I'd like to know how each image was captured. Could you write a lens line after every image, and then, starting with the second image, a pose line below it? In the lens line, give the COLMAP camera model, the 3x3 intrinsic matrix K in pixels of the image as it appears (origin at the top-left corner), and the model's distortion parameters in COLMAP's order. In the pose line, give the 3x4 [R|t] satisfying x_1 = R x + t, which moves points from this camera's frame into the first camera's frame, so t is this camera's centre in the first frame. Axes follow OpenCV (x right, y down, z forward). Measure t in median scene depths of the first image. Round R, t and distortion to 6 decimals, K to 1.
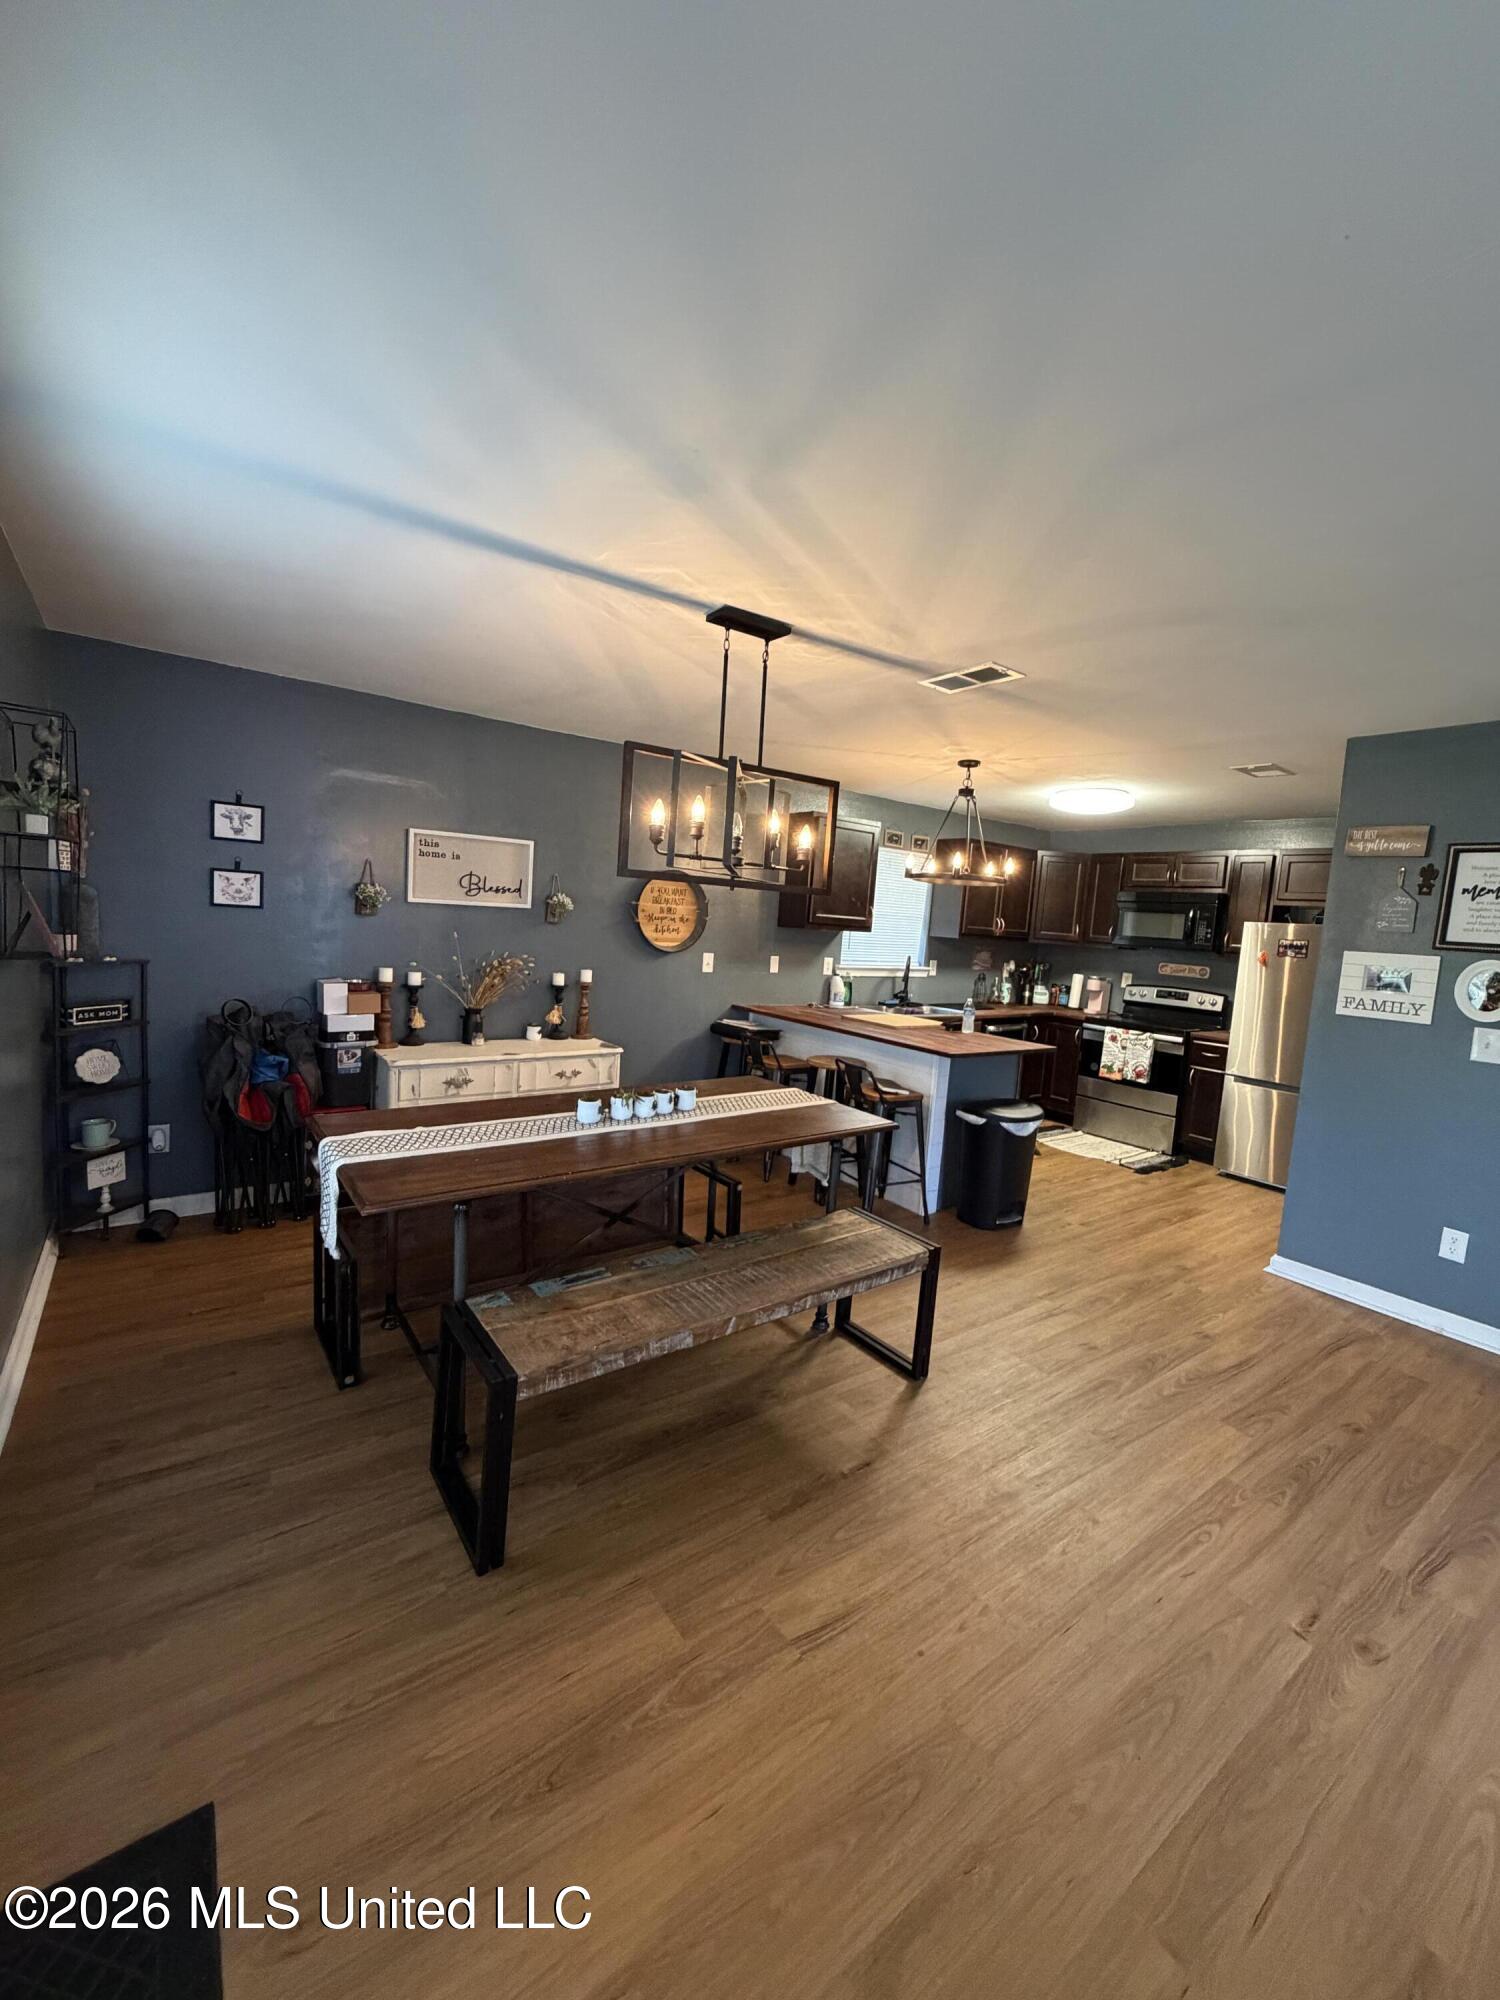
lens RADIAL K [[794.1, 0, 749.2], [0, 794.1, 991.9], [0, 0, 1]] dist [0.000691, 0.000158]
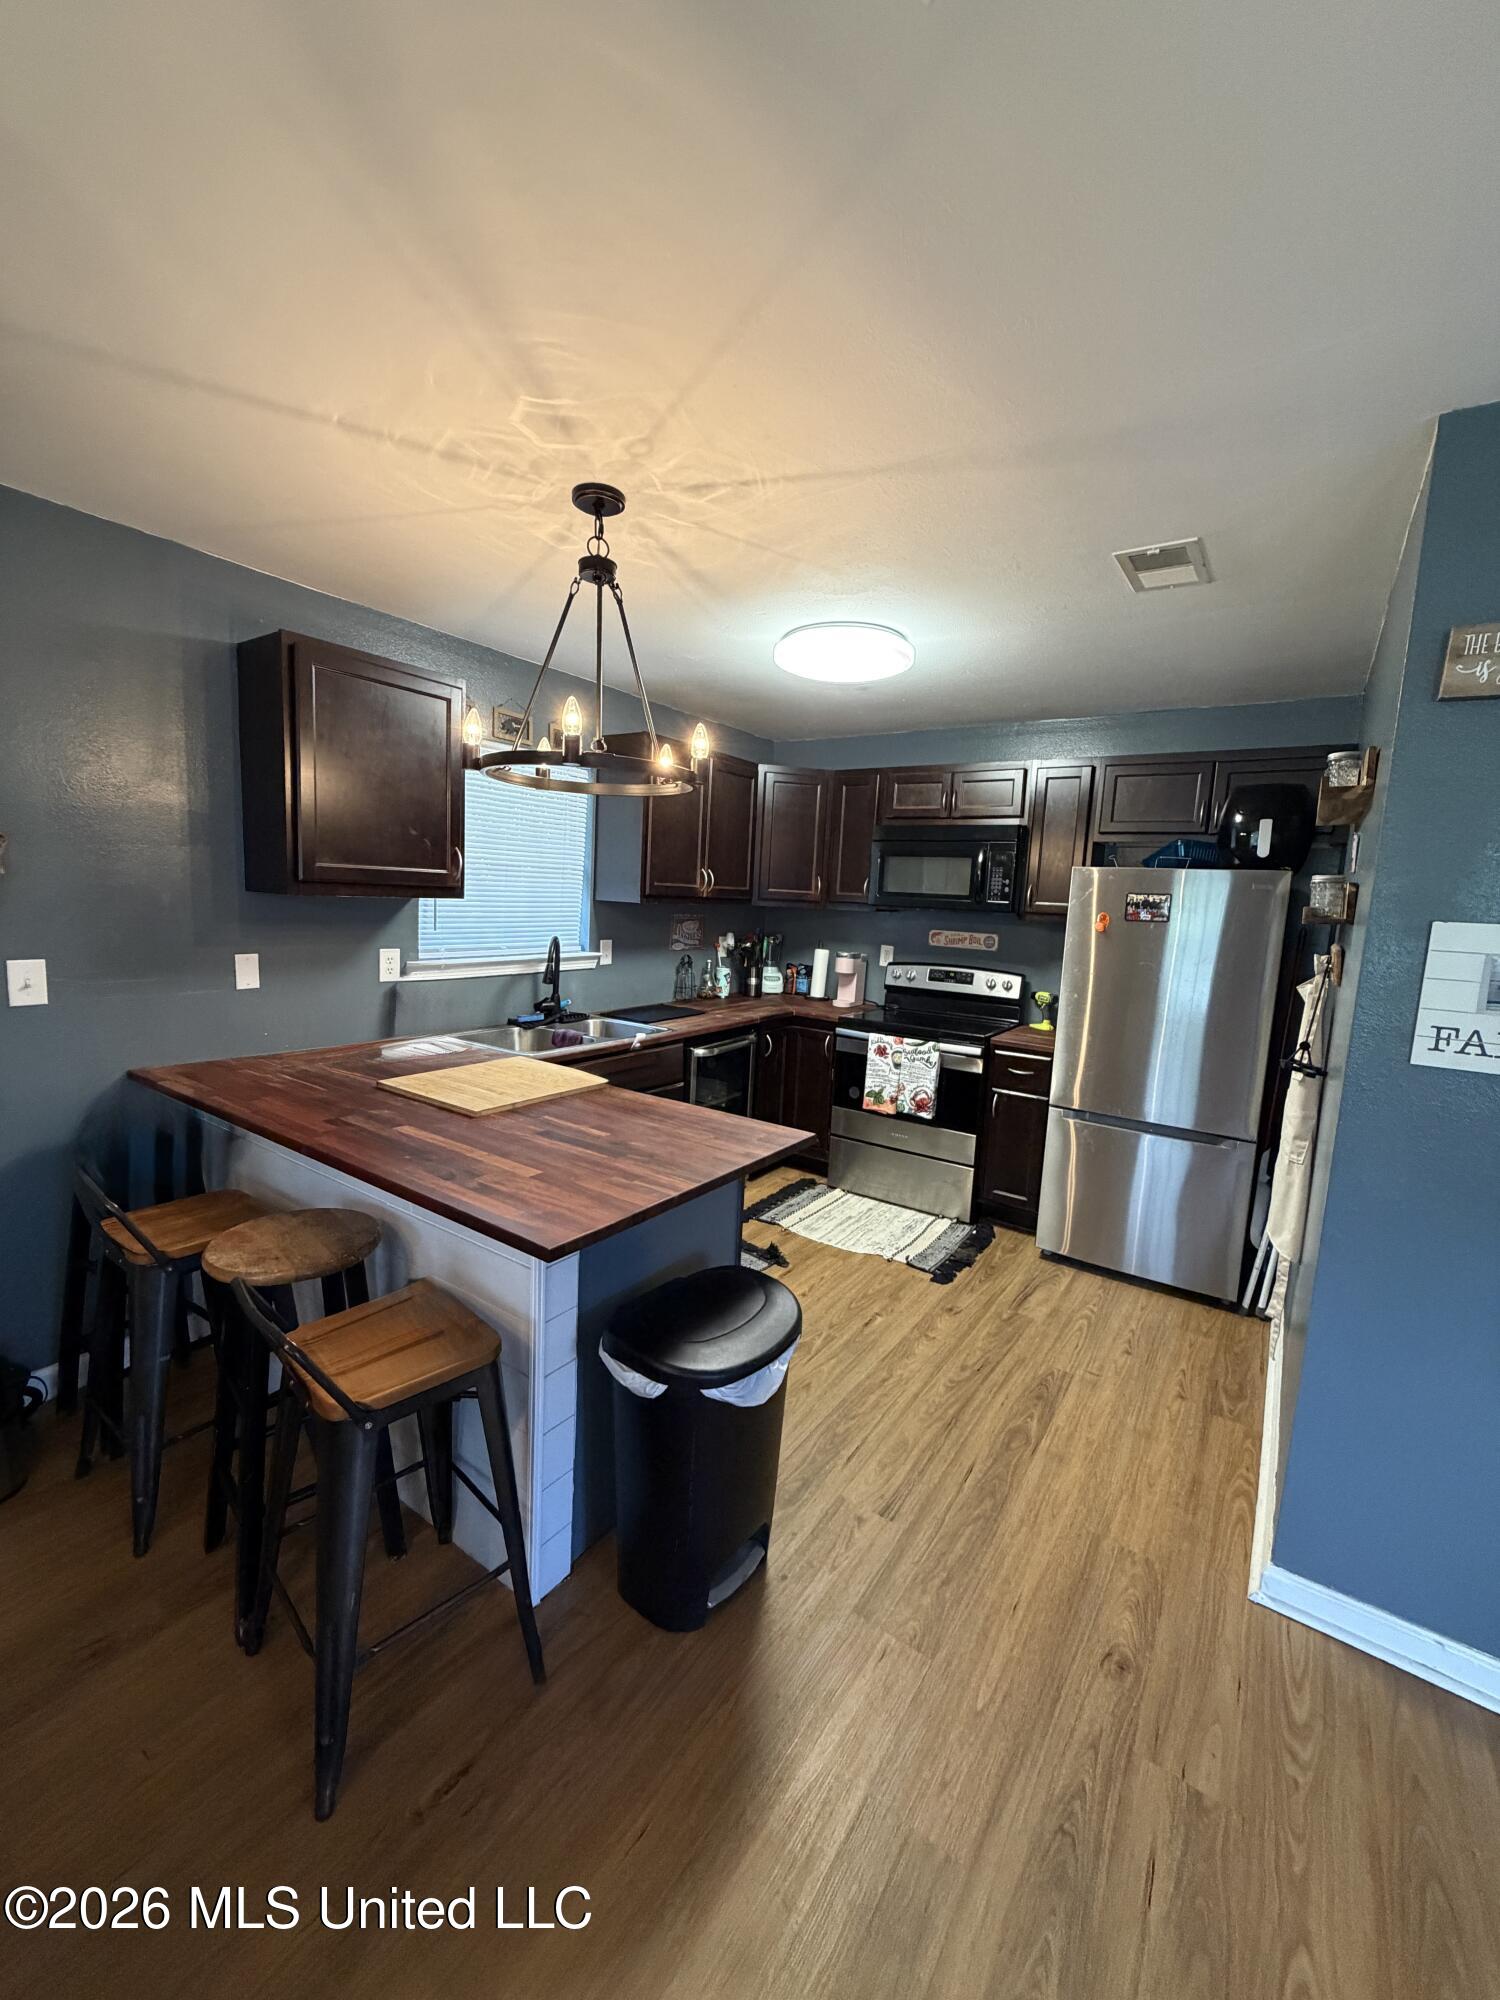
lens RADIAL K [[794.1, 0, 749.2], [0, 794.1, 991.9], [0, 0, 1]] dist [0.000691, 0.000158]
pose [[0.944878, -0.064227, 0.321061, 0.196637], [0.047673, 0.997109, 0.059168, -0.043926], [-0.323933, -0.040600, 0.945209, 0.551669]]
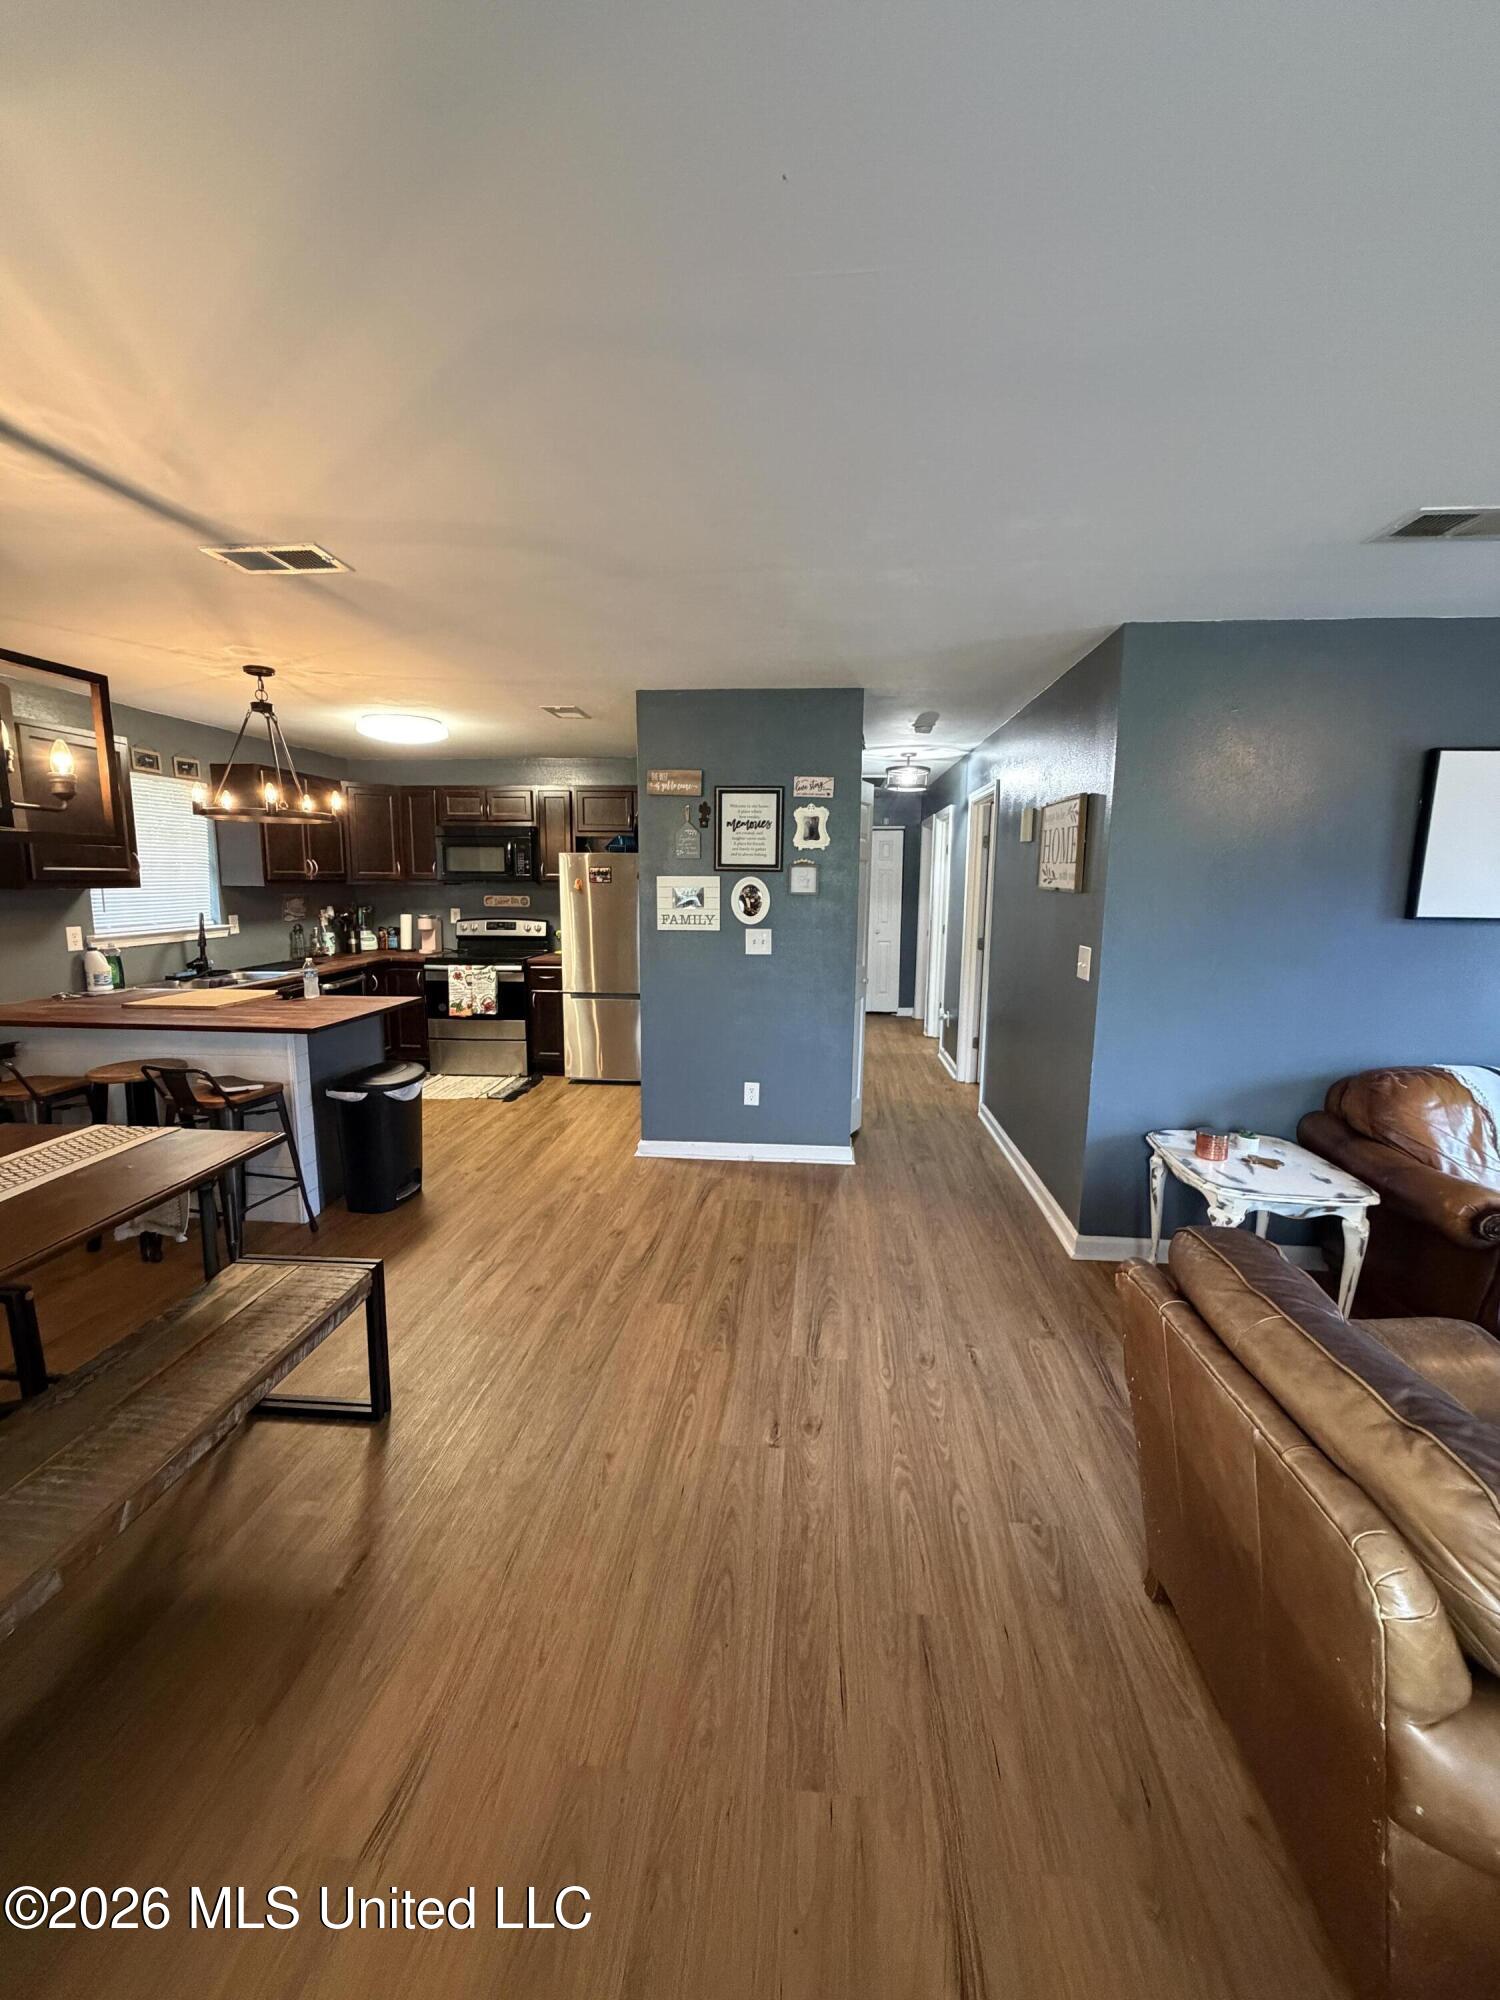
lens RADIAL K [[794.1, 0, 749.2], [0, 794.1, 991.9], [0, 0, 1]] dist [0.000691, 0.000158]
pose [[0.658904, -0.170747, 0.732592, -0.042614], [0.108152, 0.985283, 0.132368, -0.018227], [-0.744411, -0.007987, 0.667674, 0.084344]]
